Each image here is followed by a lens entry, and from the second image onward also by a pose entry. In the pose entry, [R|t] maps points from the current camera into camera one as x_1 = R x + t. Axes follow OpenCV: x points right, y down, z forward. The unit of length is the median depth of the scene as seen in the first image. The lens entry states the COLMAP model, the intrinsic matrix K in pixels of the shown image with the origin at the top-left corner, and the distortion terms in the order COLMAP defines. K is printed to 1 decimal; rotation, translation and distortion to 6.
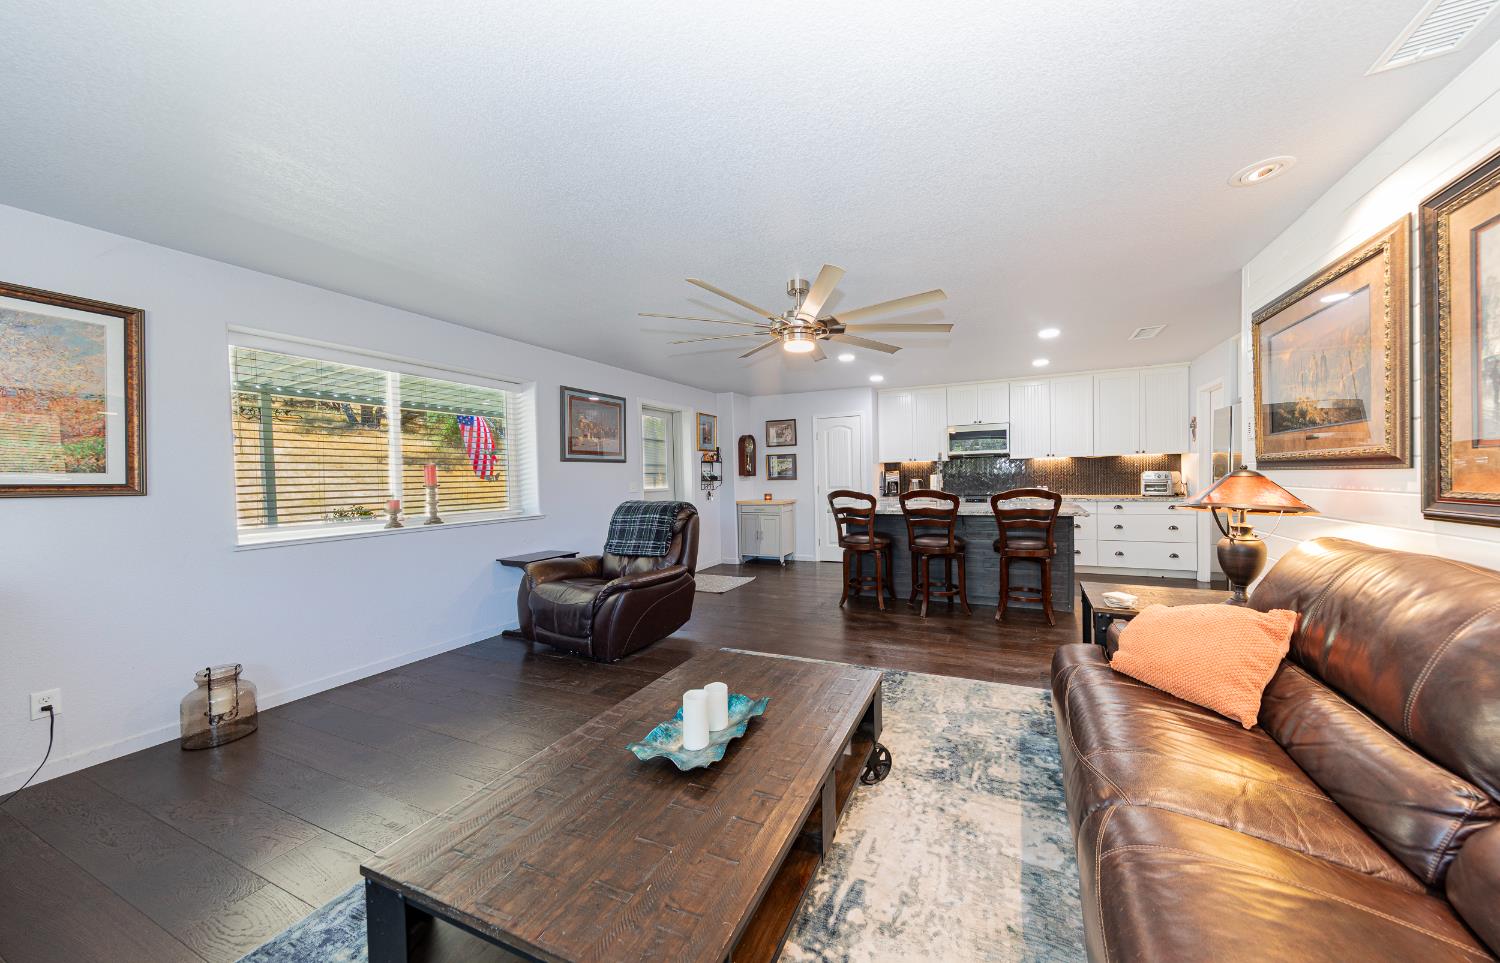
lens RADIAL K [[470.4, 0, 806.2], [0, 470.4, 480.2], [0, 0, 1]] dist [-0.002177, 0.000617]
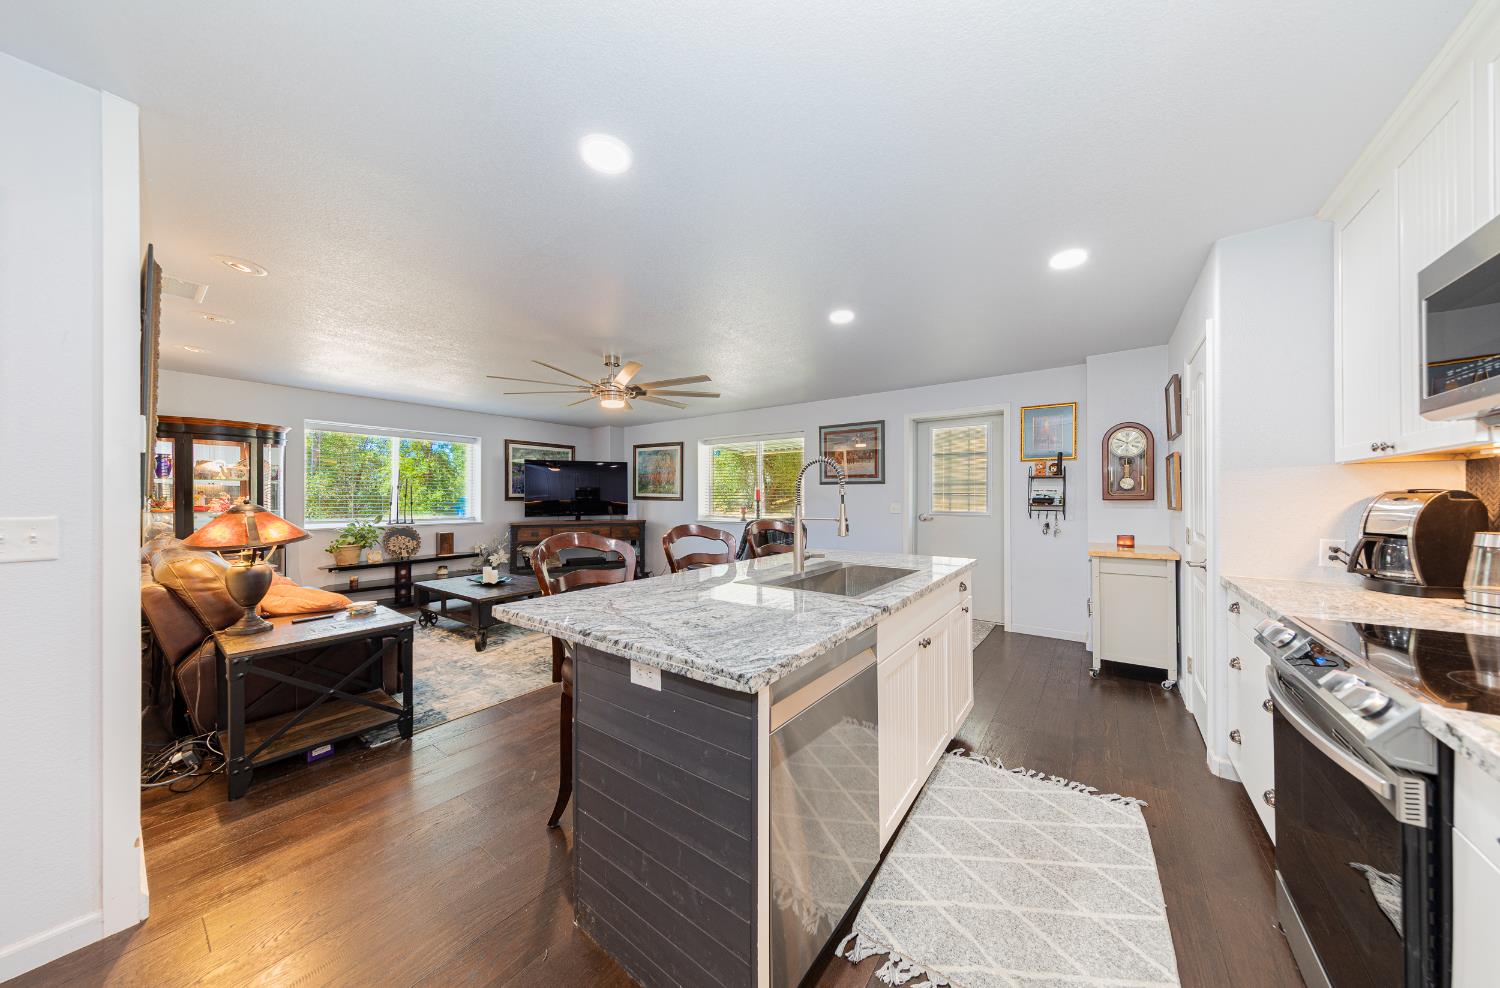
lens RADIAL K [[479.3, 0, 753.8], [0, 479.3, 492.1], [0, 0, 1]] dist [0.007796, -0.000048]
pose [[-0.233259, 0.010003, -0.972363, 0.545956], [-0.006863, 0.999905, 0.011932, -0.023125], [0.972390, 0.009456, -0.233168, 0.760745]]
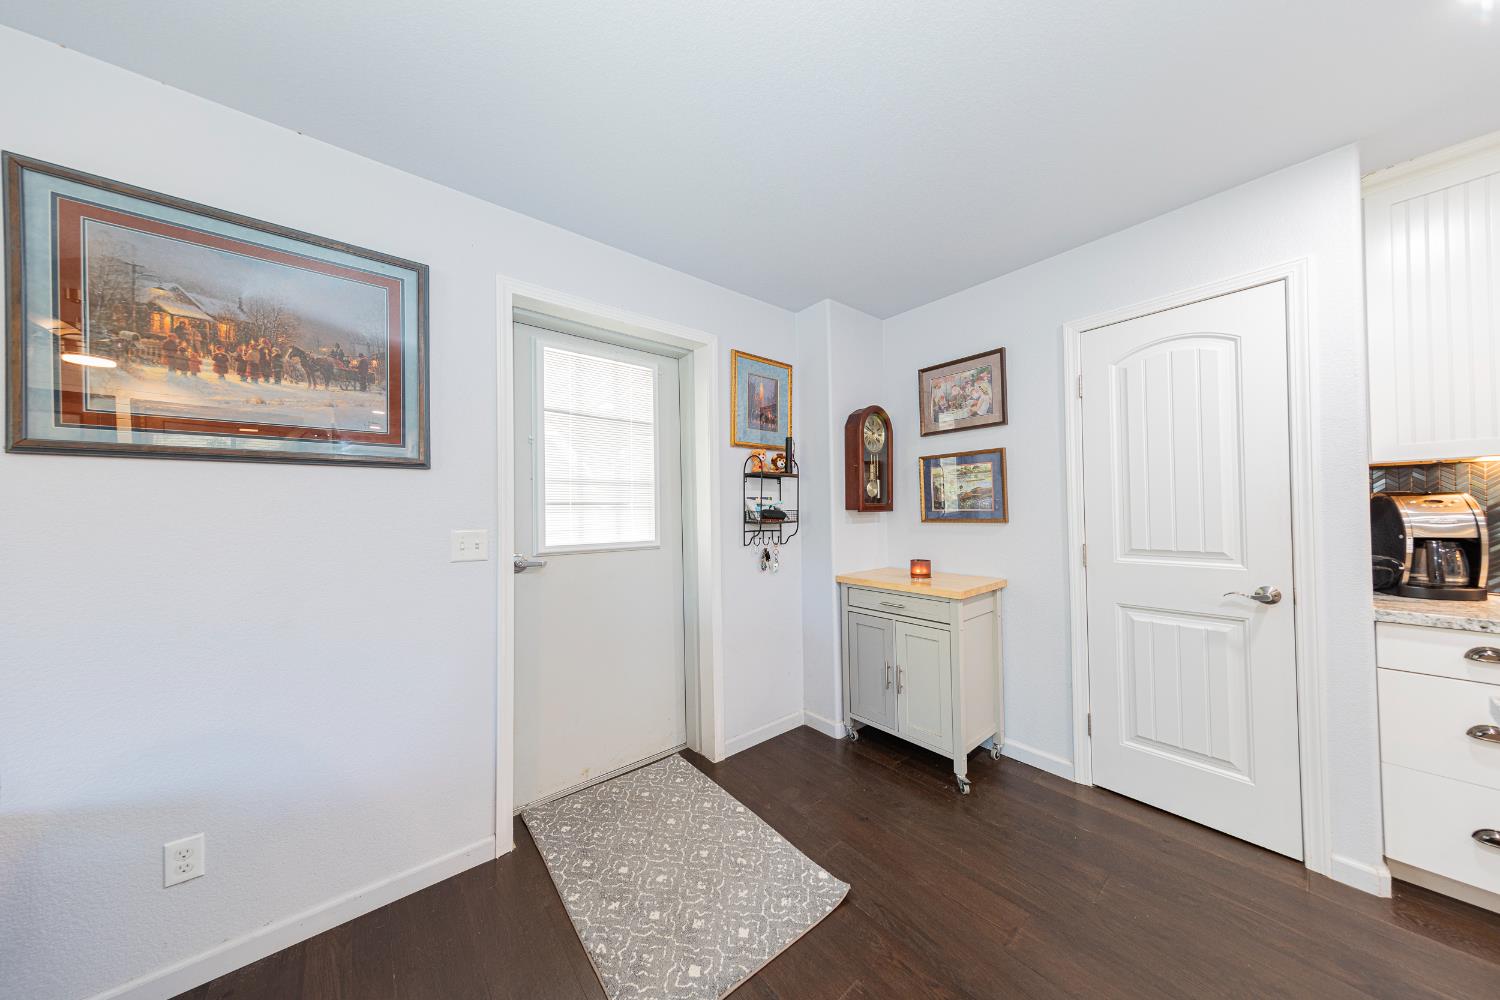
lens RADIAL K [[479.3, 0, 756.0], [0, 479.3, 506.5], [0, 0, 1]] dist [0.007796, -0.000048]
pose [[0.892361, 0.006871, -0.451270, -0.029735], [-0.011202, 0.999913, -0.006928, -0.009732], [0.451183, 0.011237, 0.892361, 0.637102]]
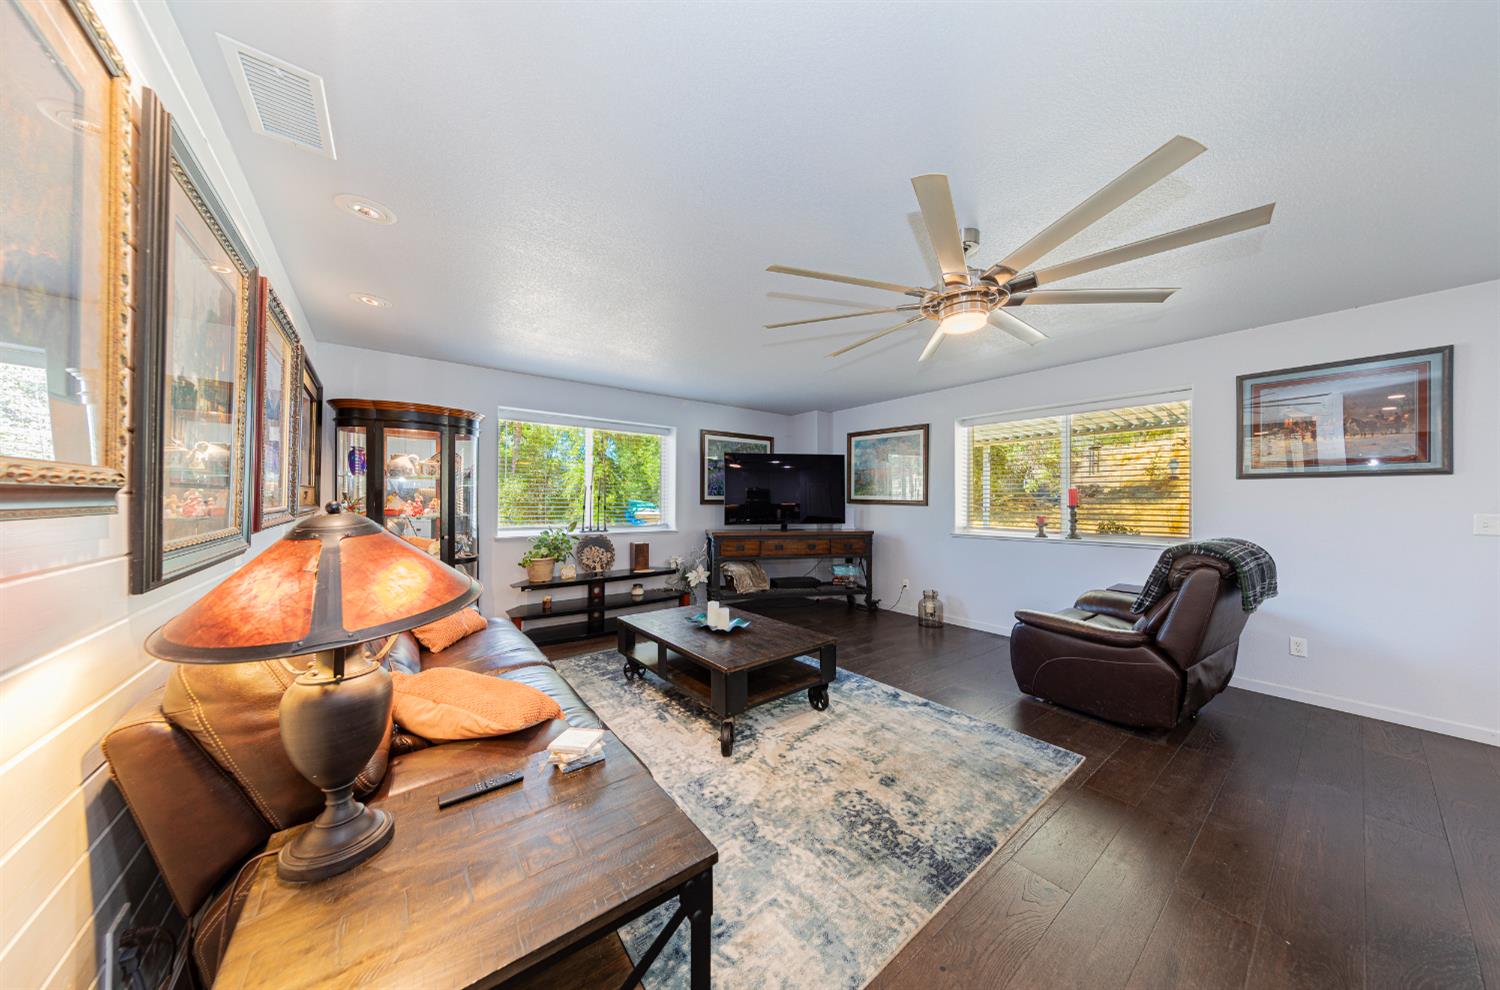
lens RADIAL K [[479.3, 0, 748.4], [0, 479.3, 498.6], [0, 0, 1]] dist [0.007796, -0.000048]
pose [[-0.497885, 0.014330, -0.867124, 0.344527], [-0.003720, 0.999819, 0.018658, -0.014307], [0.867235, 0.012515, -0.497742, 0.479974]]
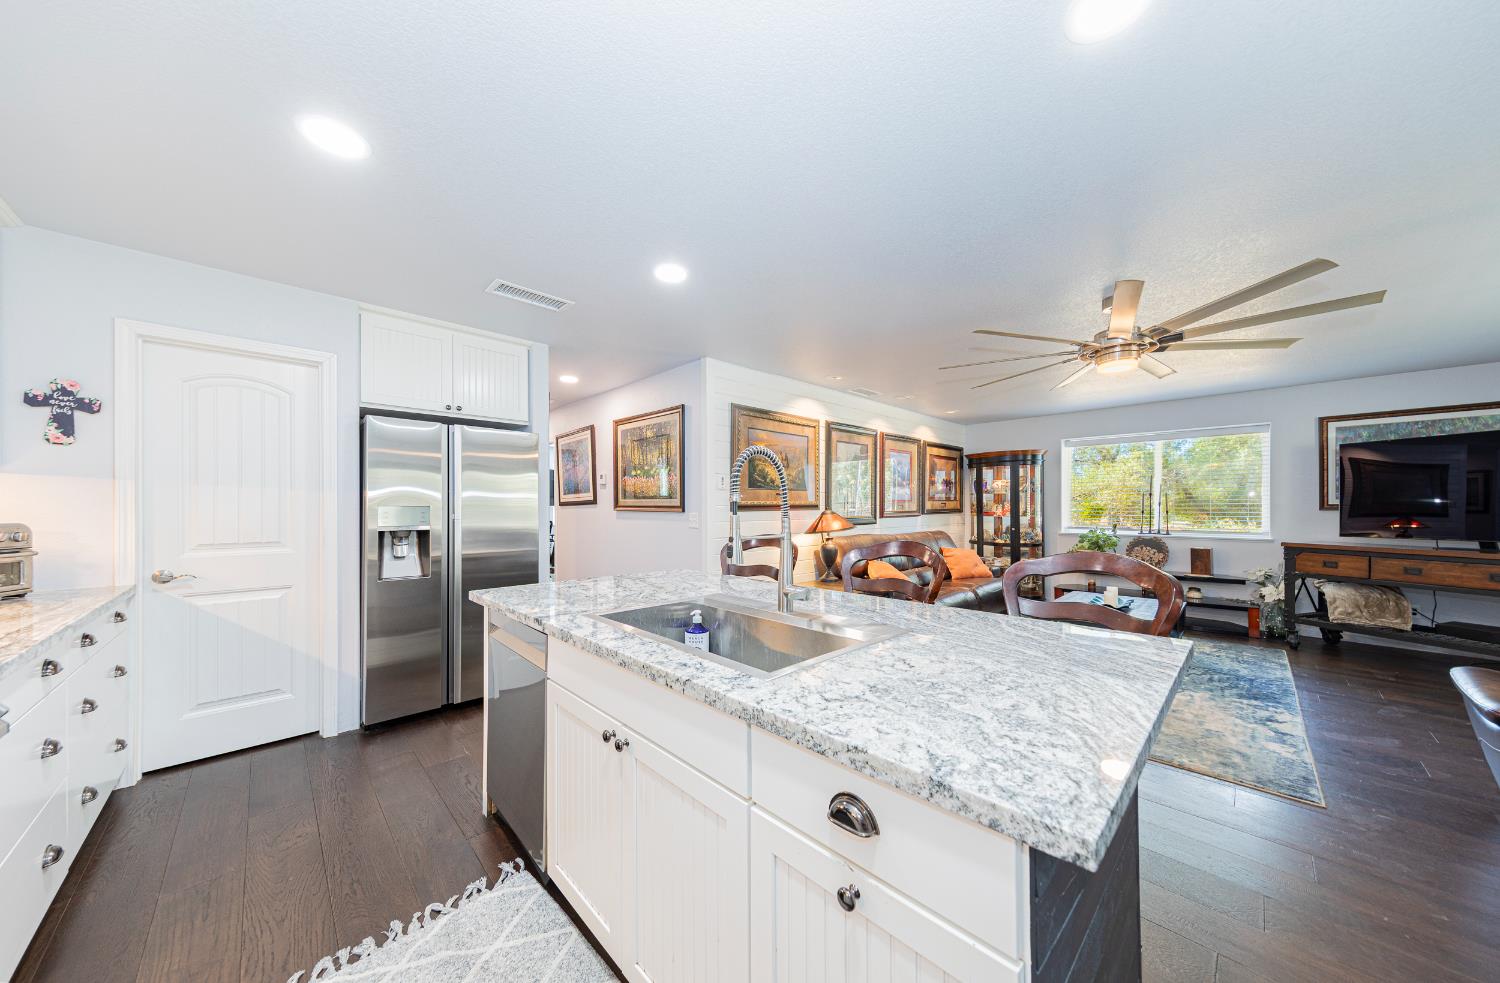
lens RADIAL K [[470.4, 0, 764.3], [0, 470.4, 505.7], [0, 0, 1]] dist [-0.002177, 0.000617]
pose [[-0.921879, 0.023817, 0.386744, 0.118122], [0.026592, 0.999645, 0.001825, -0.016699], [-0.386563, 0.011967, -0.922185, 0.930641]]
